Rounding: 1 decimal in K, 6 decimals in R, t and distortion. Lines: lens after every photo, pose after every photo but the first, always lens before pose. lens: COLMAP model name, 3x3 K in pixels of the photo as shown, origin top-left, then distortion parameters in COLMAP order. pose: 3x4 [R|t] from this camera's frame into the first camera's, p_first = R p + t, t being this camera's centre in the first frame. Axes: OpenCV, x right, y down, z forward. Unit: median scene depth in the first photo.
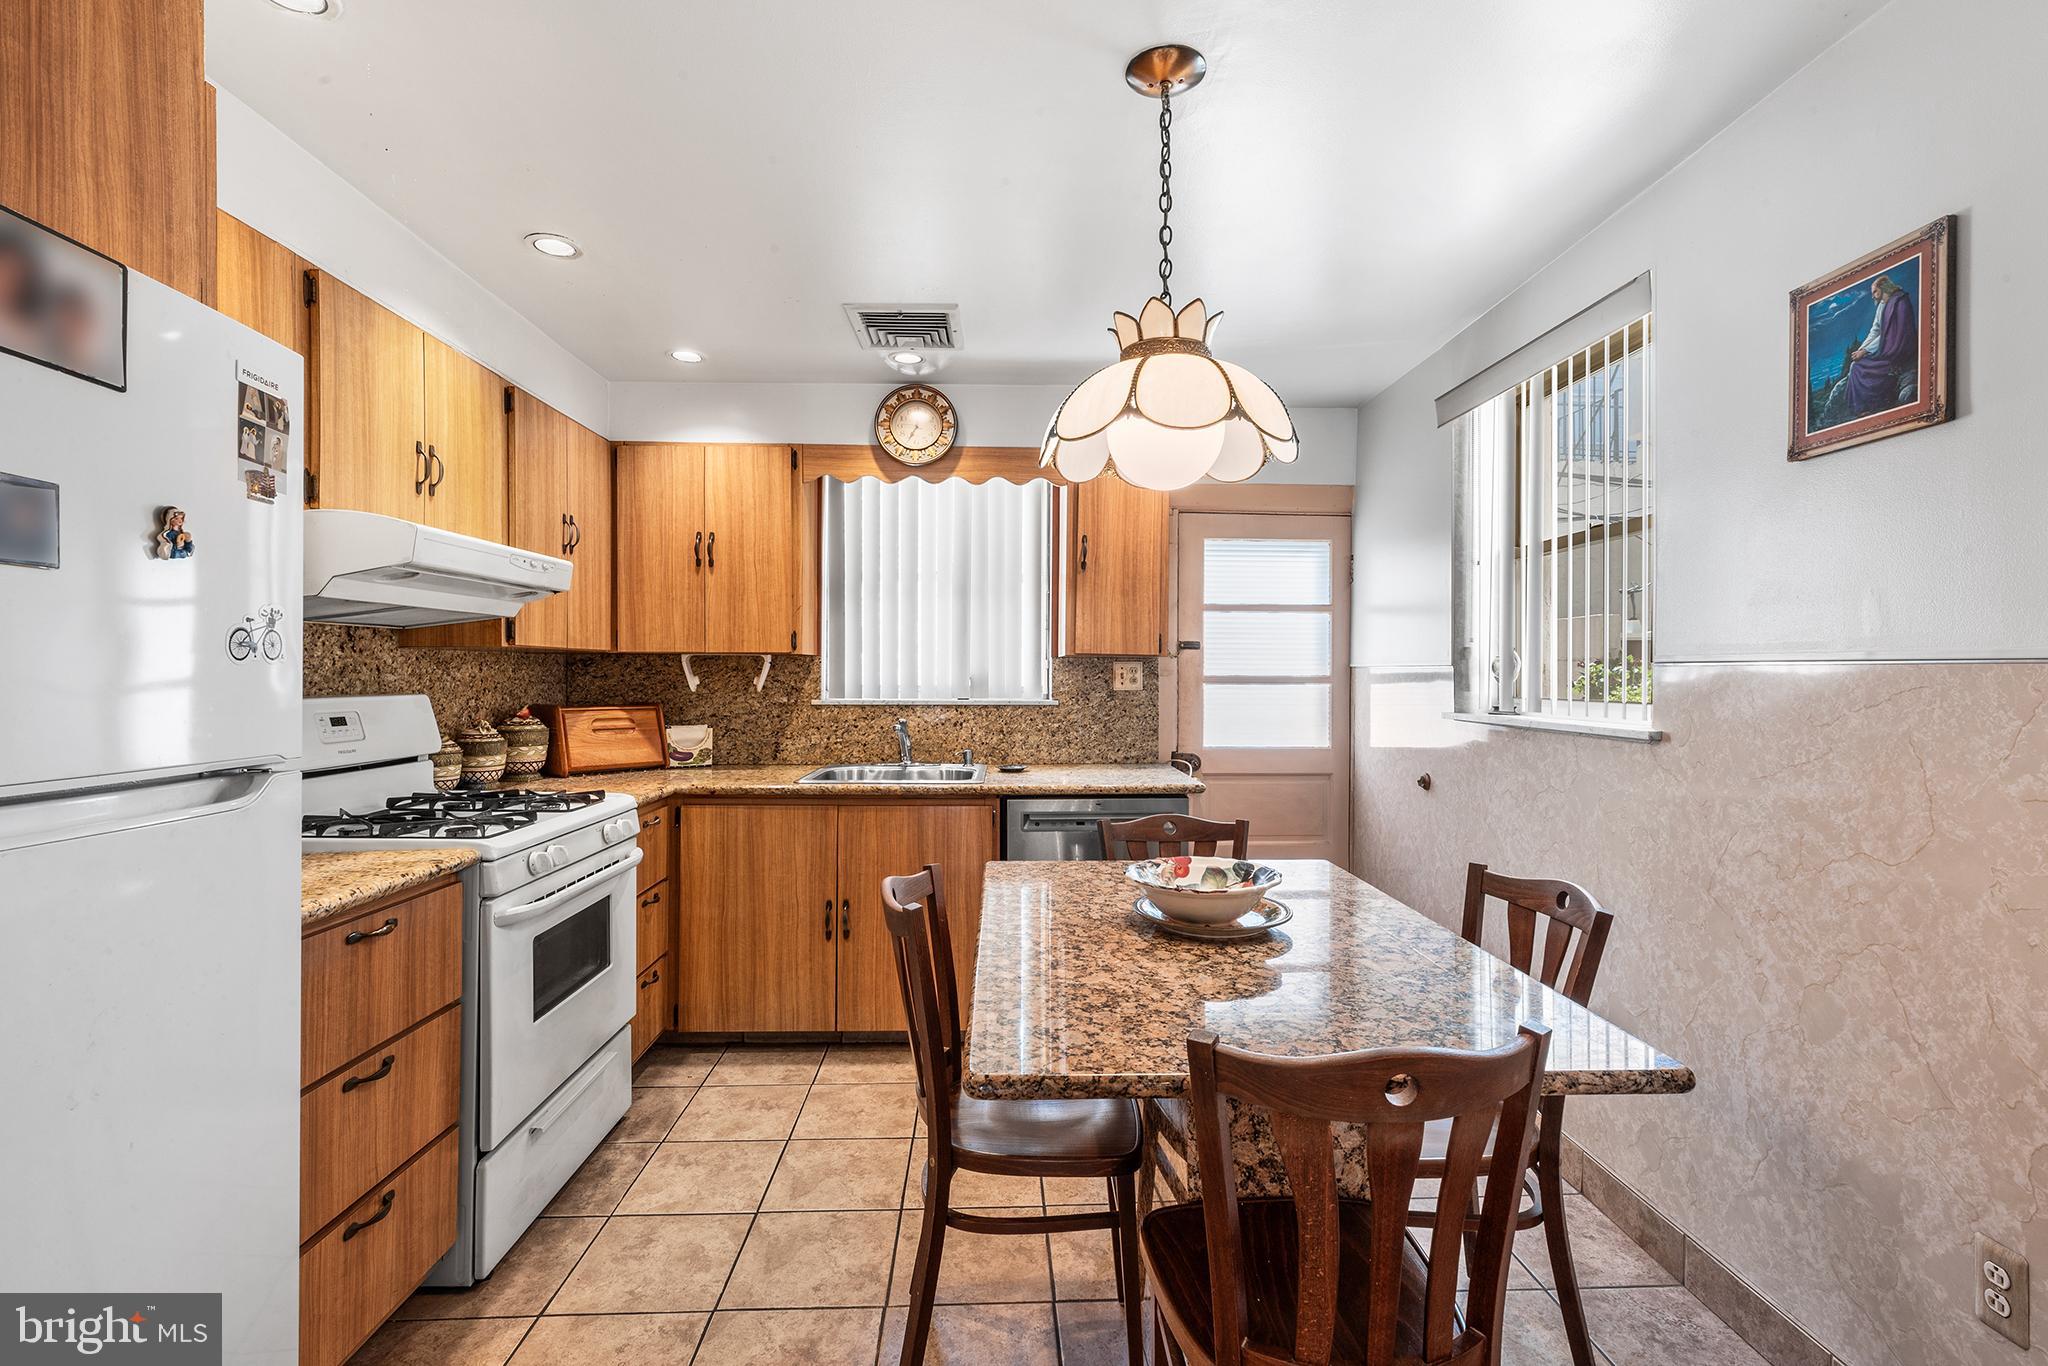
lens RADIAL K [[932.1, 0, 1014.7], [0, 932.1, 671.4], [0, 0, 1]] dist [0.003940, -0.001268]
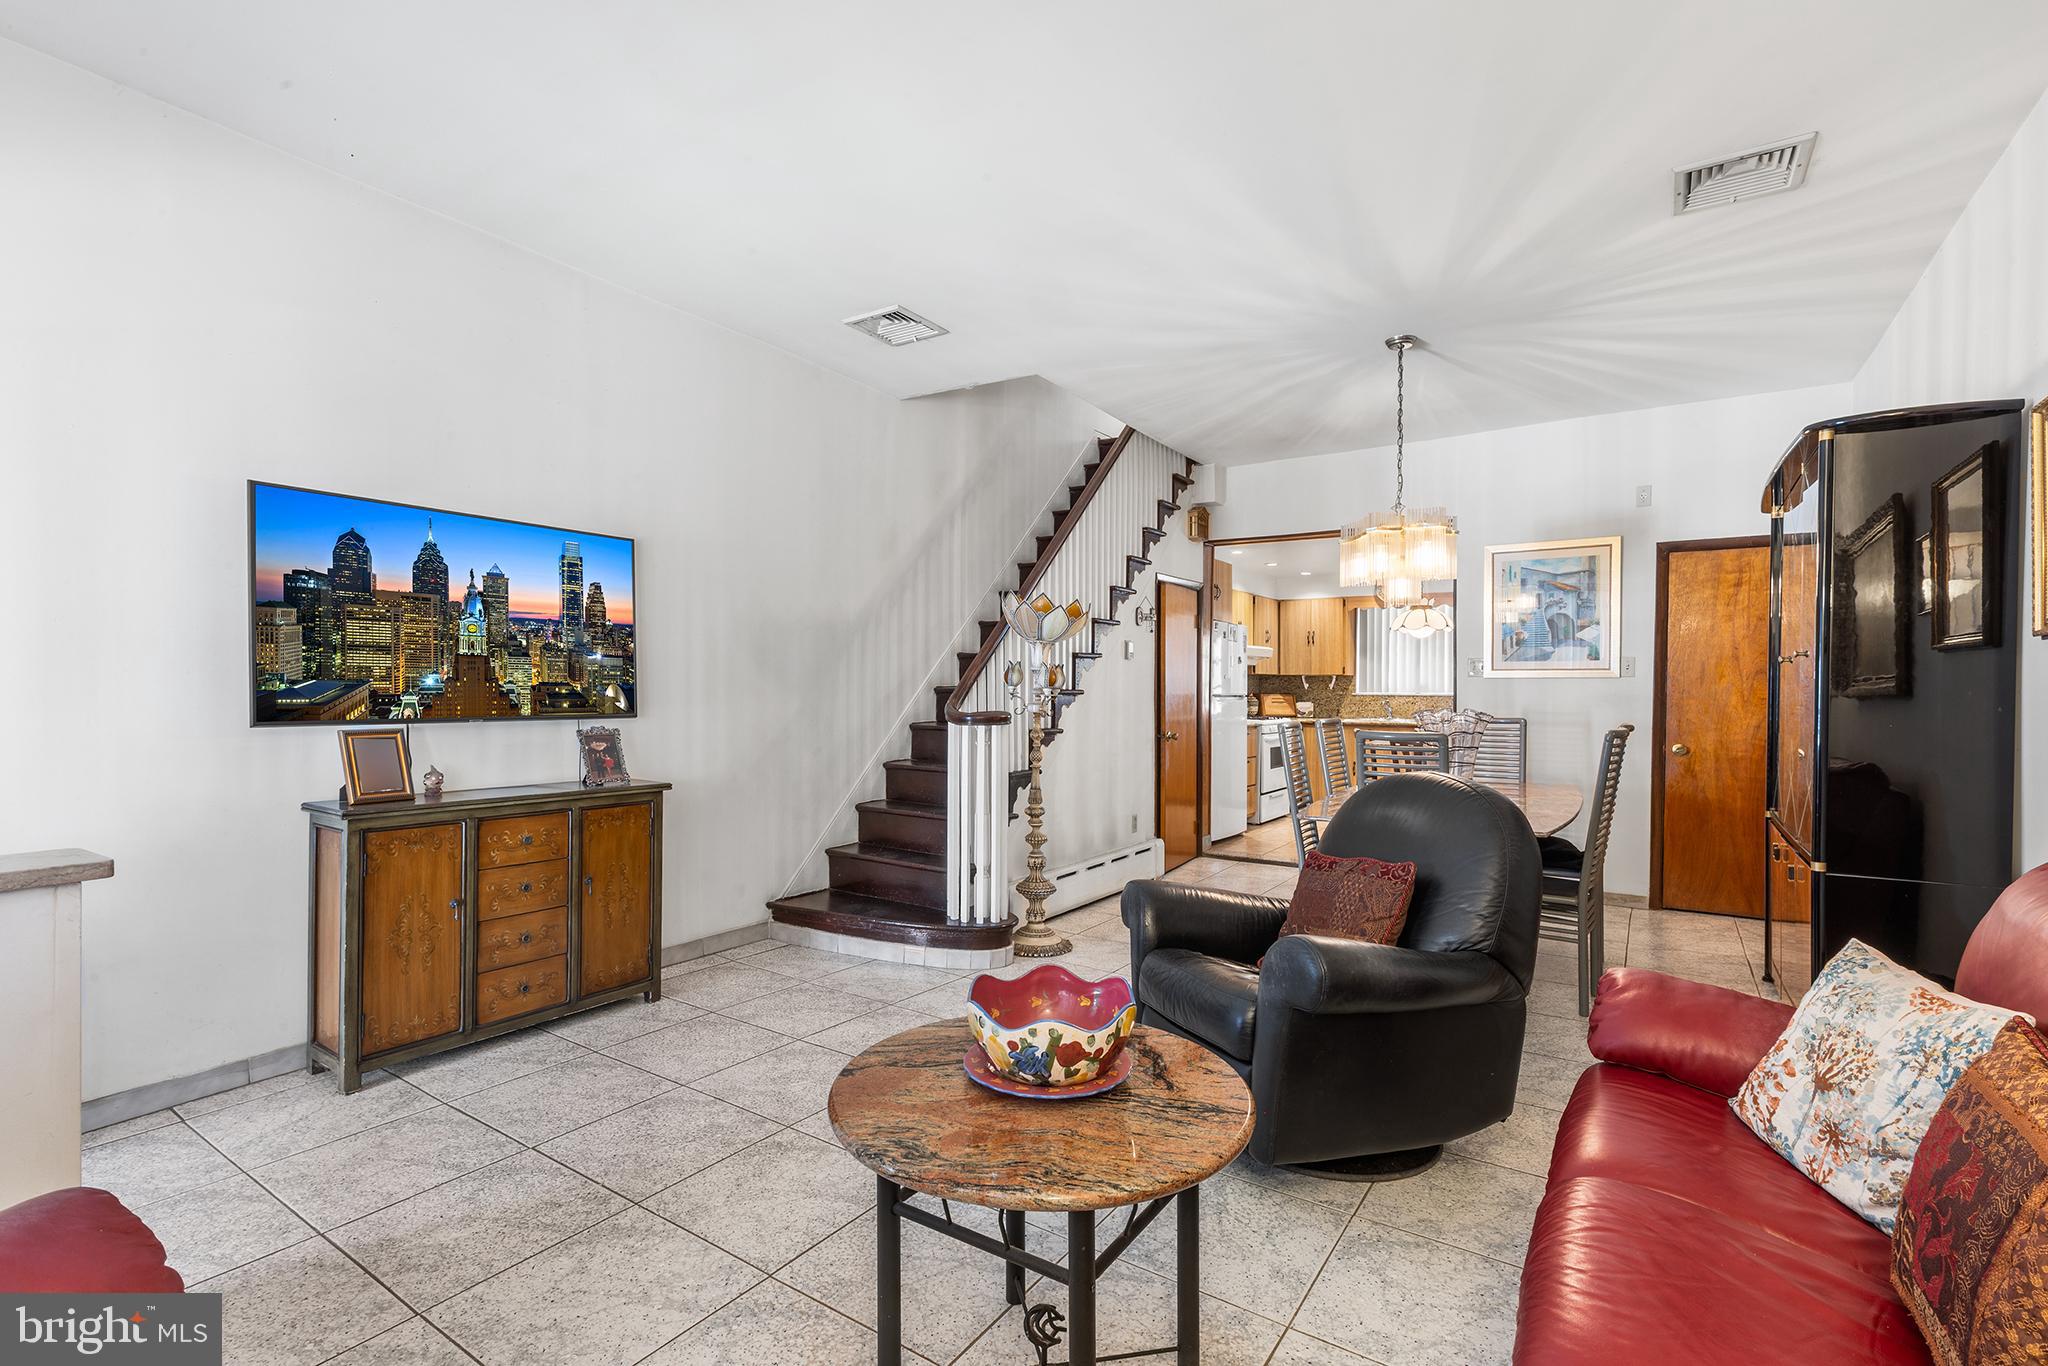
lens RADIAL K [[932.1, 0, 1027.5], [0, 932.1, 698.0], [0, 0, 1]] dist [0.003940, -0.001268]
pose [[0.826444, 0.007361, -0.562972, 0.577814], [-0.001277, 0.999936, 0.011200, 0.020332], [0.563018, -0.008537, 0.826400, -1.915509]]
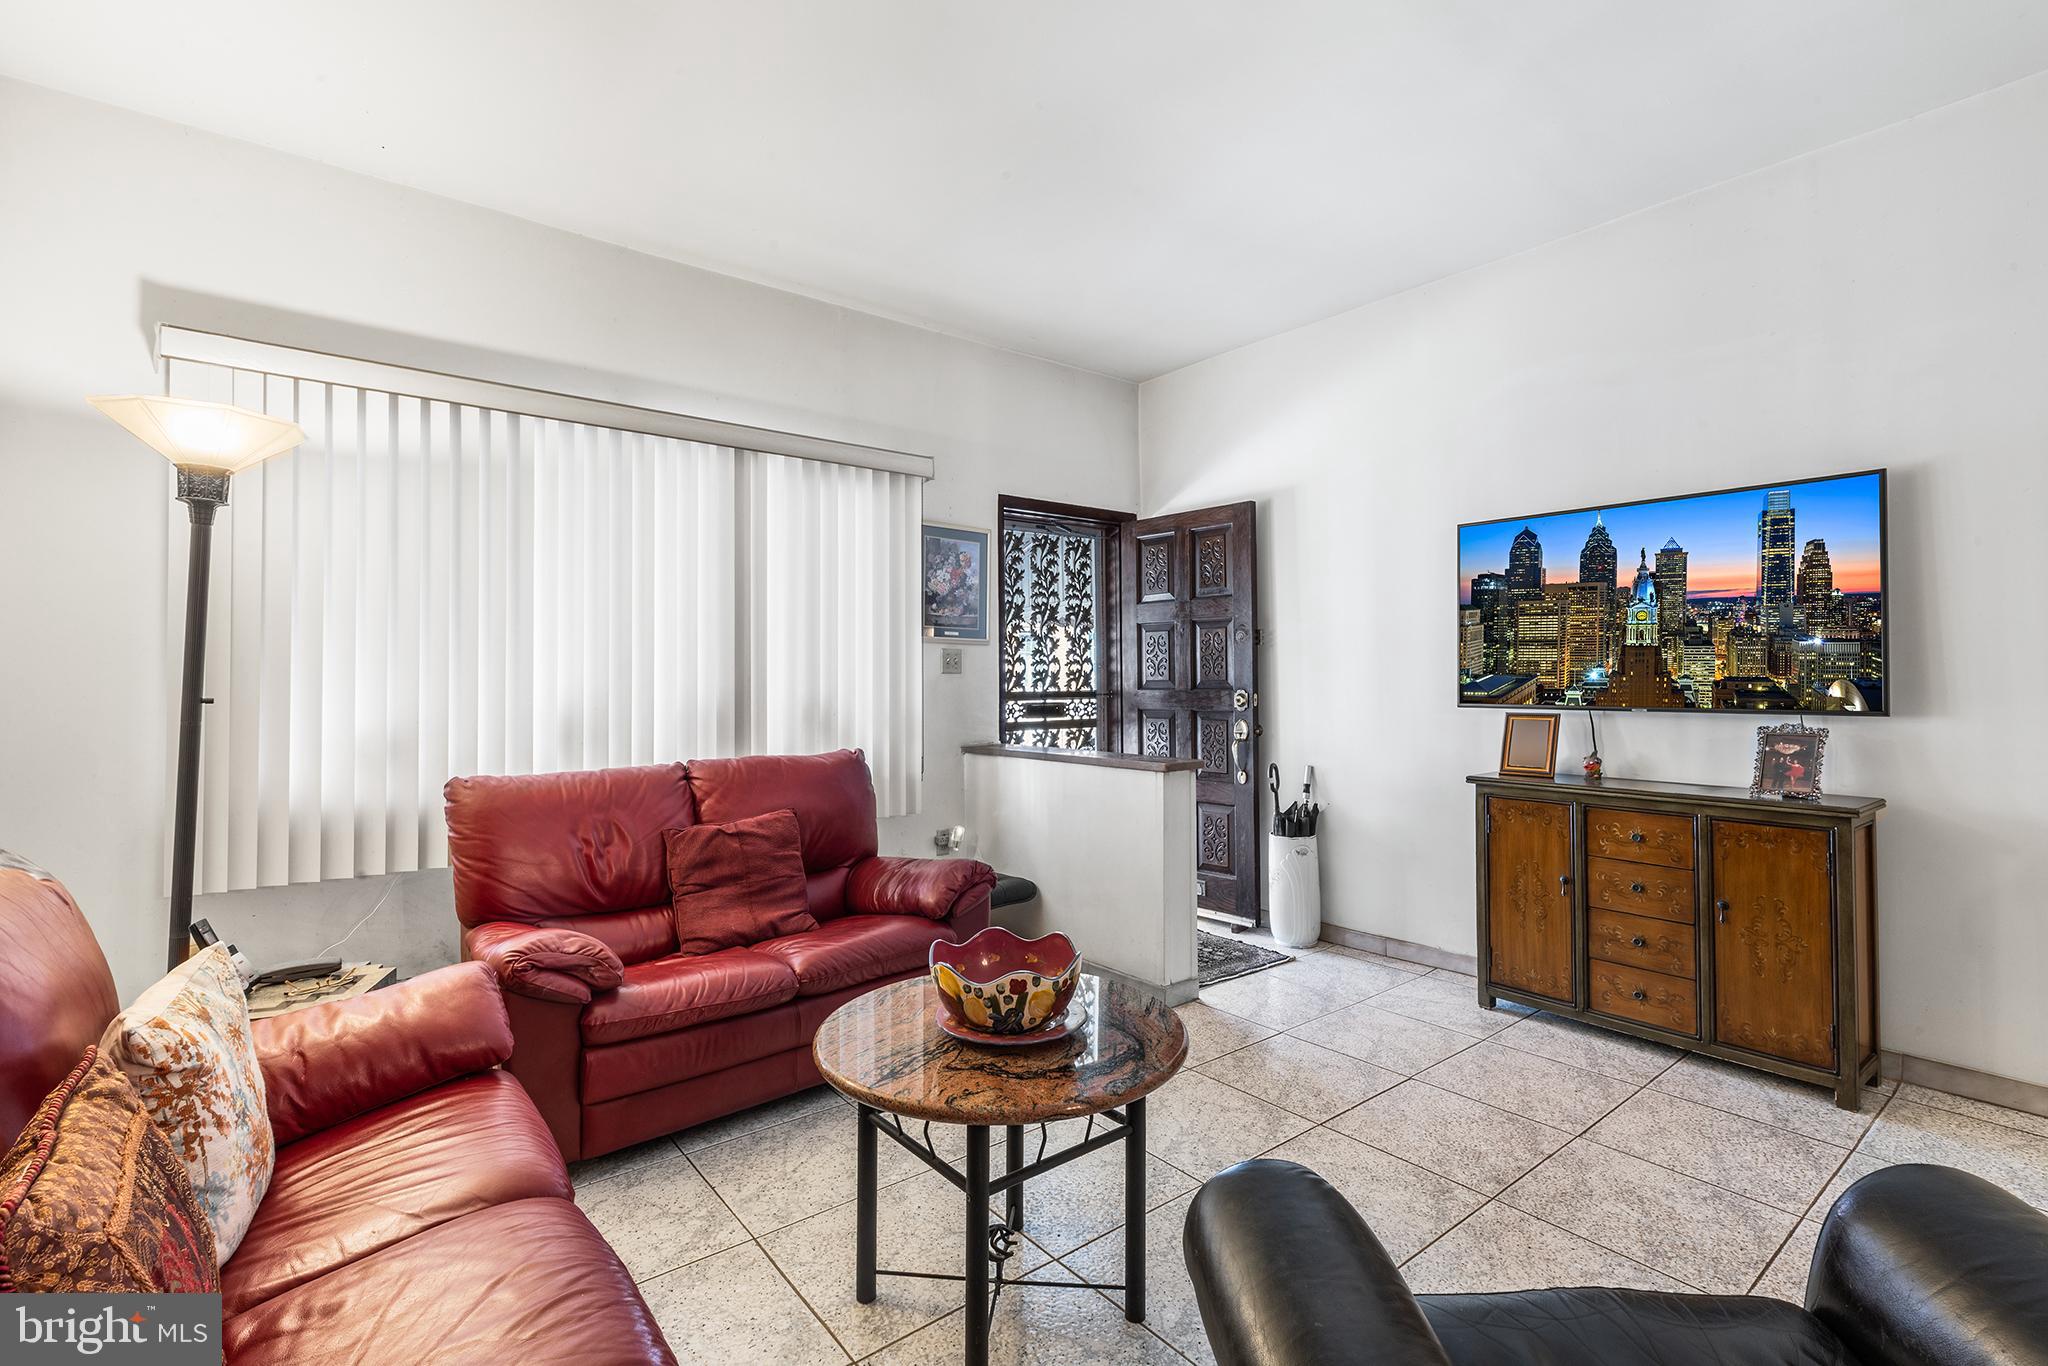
lens RADIAL K [[932.1, 0, 1041.1], [0, 932.1, 656.5], [0, 0, 1]] dist [0.003940, -0.001268]
pose [[-0.785976, -0.015531, -0.618062, 0.638913], [0.004409, 0.999518, -0.030723, 0.026523], [0.618242, -0.026873, -0.785528, -1.019782]]
